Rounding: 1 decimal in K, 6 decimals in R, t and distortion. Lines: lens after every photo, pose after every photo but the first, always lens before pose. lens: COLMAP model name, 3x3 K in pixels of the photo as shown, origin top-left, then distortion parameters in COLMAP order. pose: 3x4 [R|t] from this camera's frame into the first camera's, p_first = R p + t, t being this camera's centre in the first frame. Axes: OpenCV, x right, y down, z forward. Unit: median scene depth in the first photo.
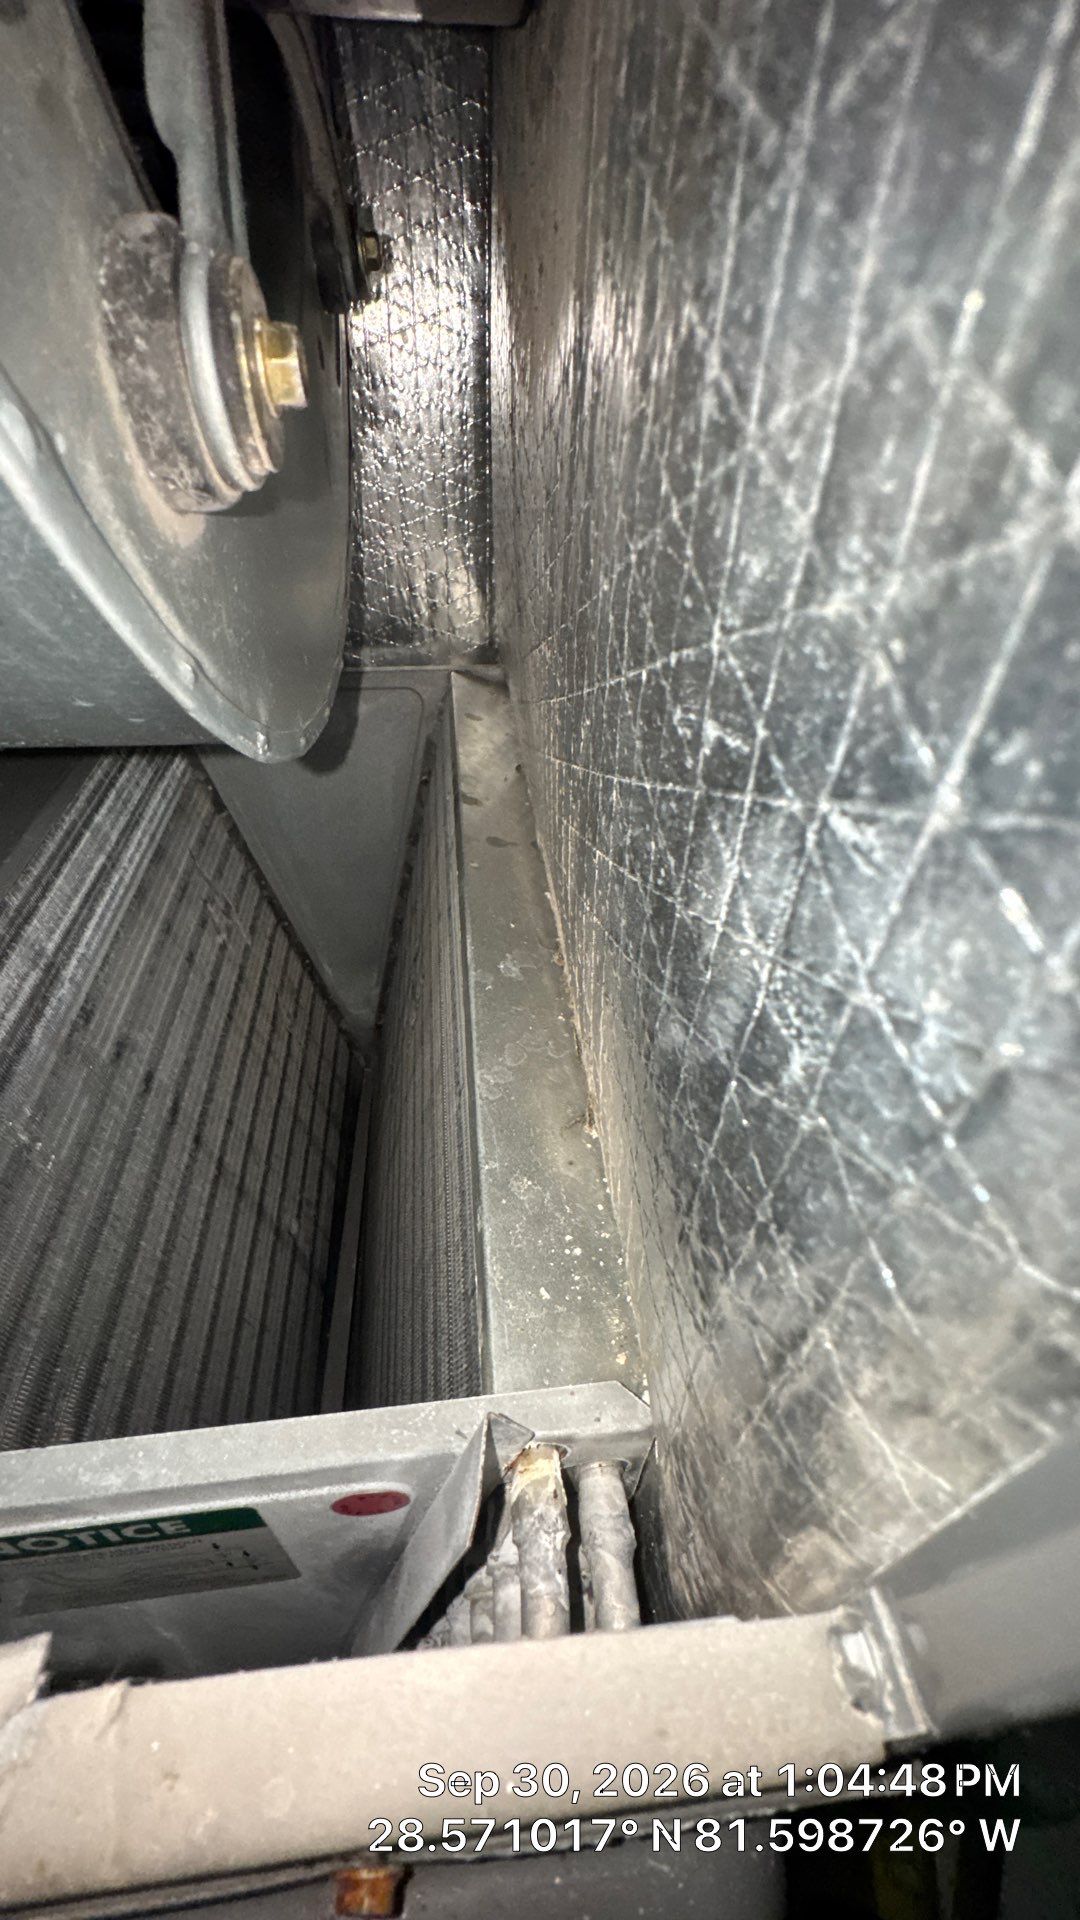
lens RADIAL K [[785.1, 0, 553.2], [0, 785.1, 960.0], [0, 0, 1]] dist [-0.003684, -0.000743]
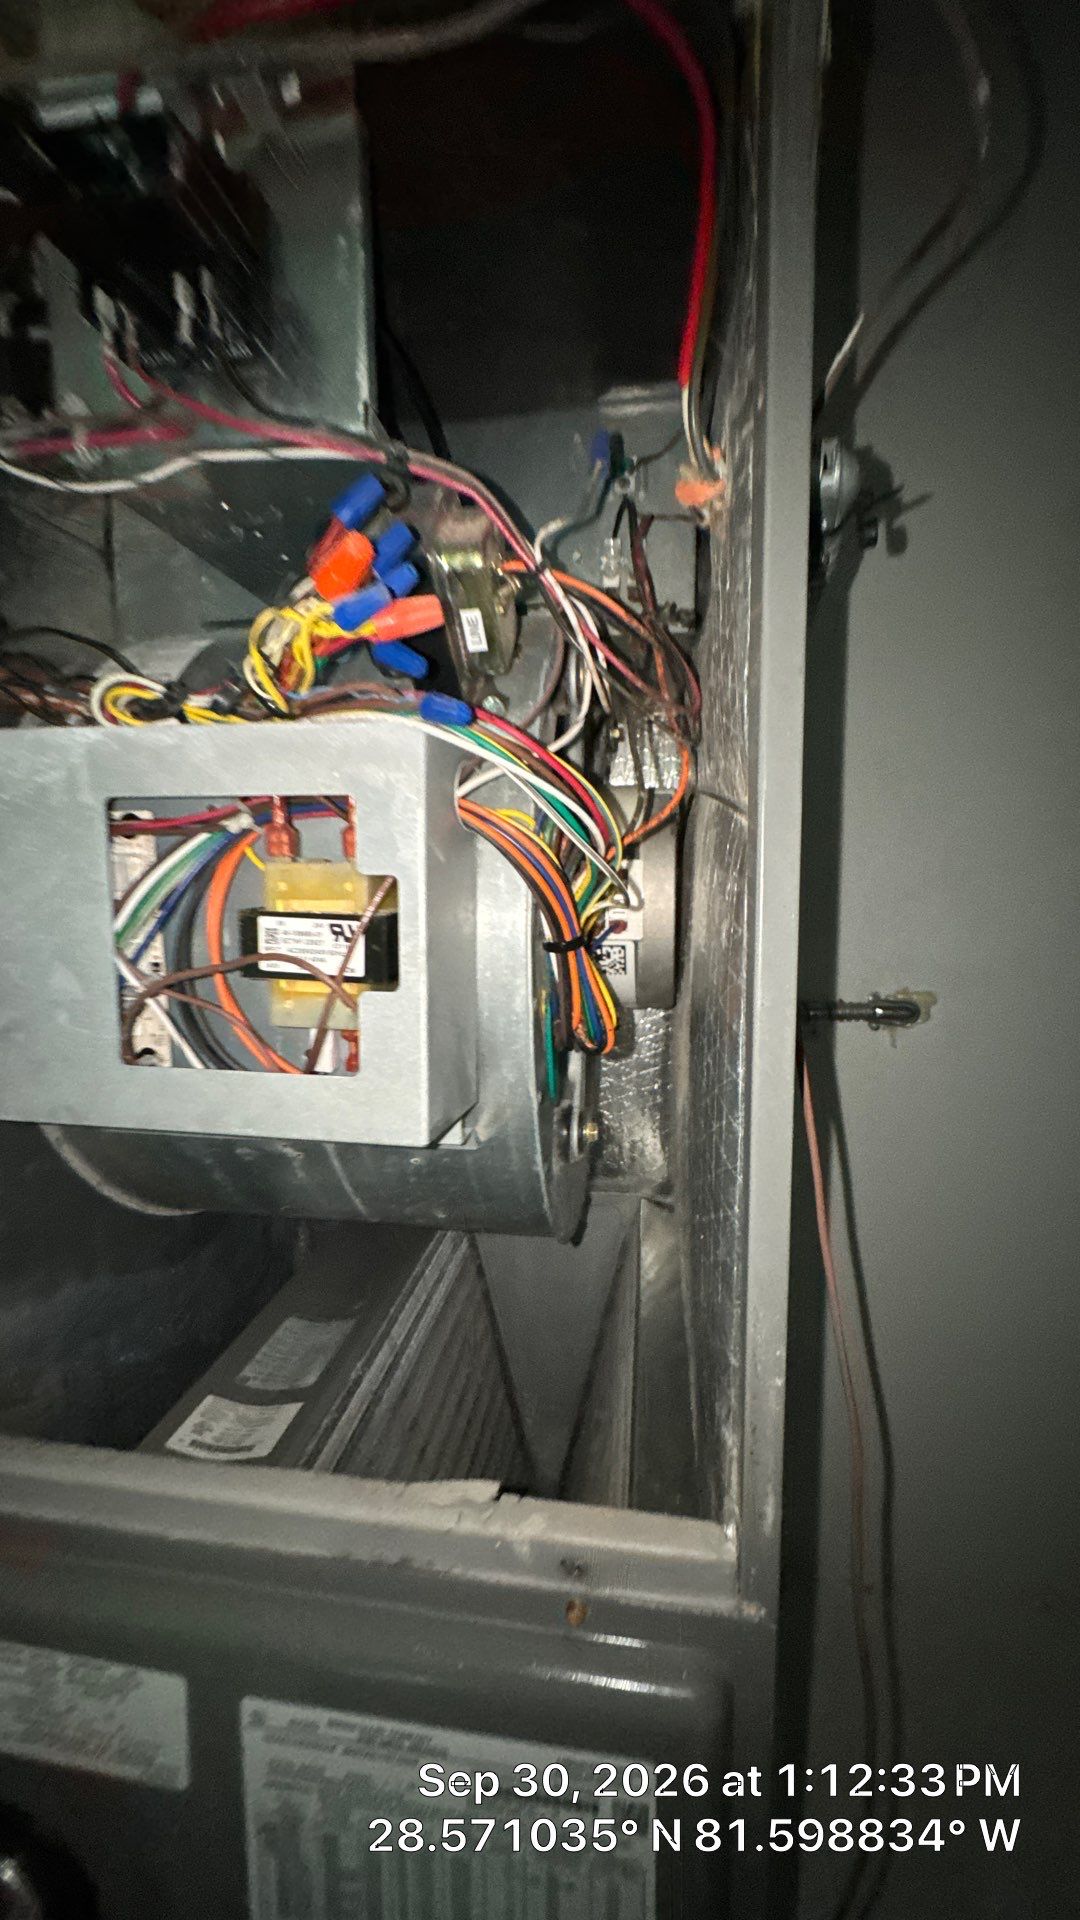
lens RADIAL K [[785.1, 0, 536.1], [0, 785.1, 958.5], [0, 0, 1]] dist [-0.003684, -0.000743]
pose [[0.970048, -0.016719, -0.242337, 0.052568], [-0.132639, 0.799319, -0.586085, 0.194559], [0.203503, 0.600674, 0.773160, -0.534677]]
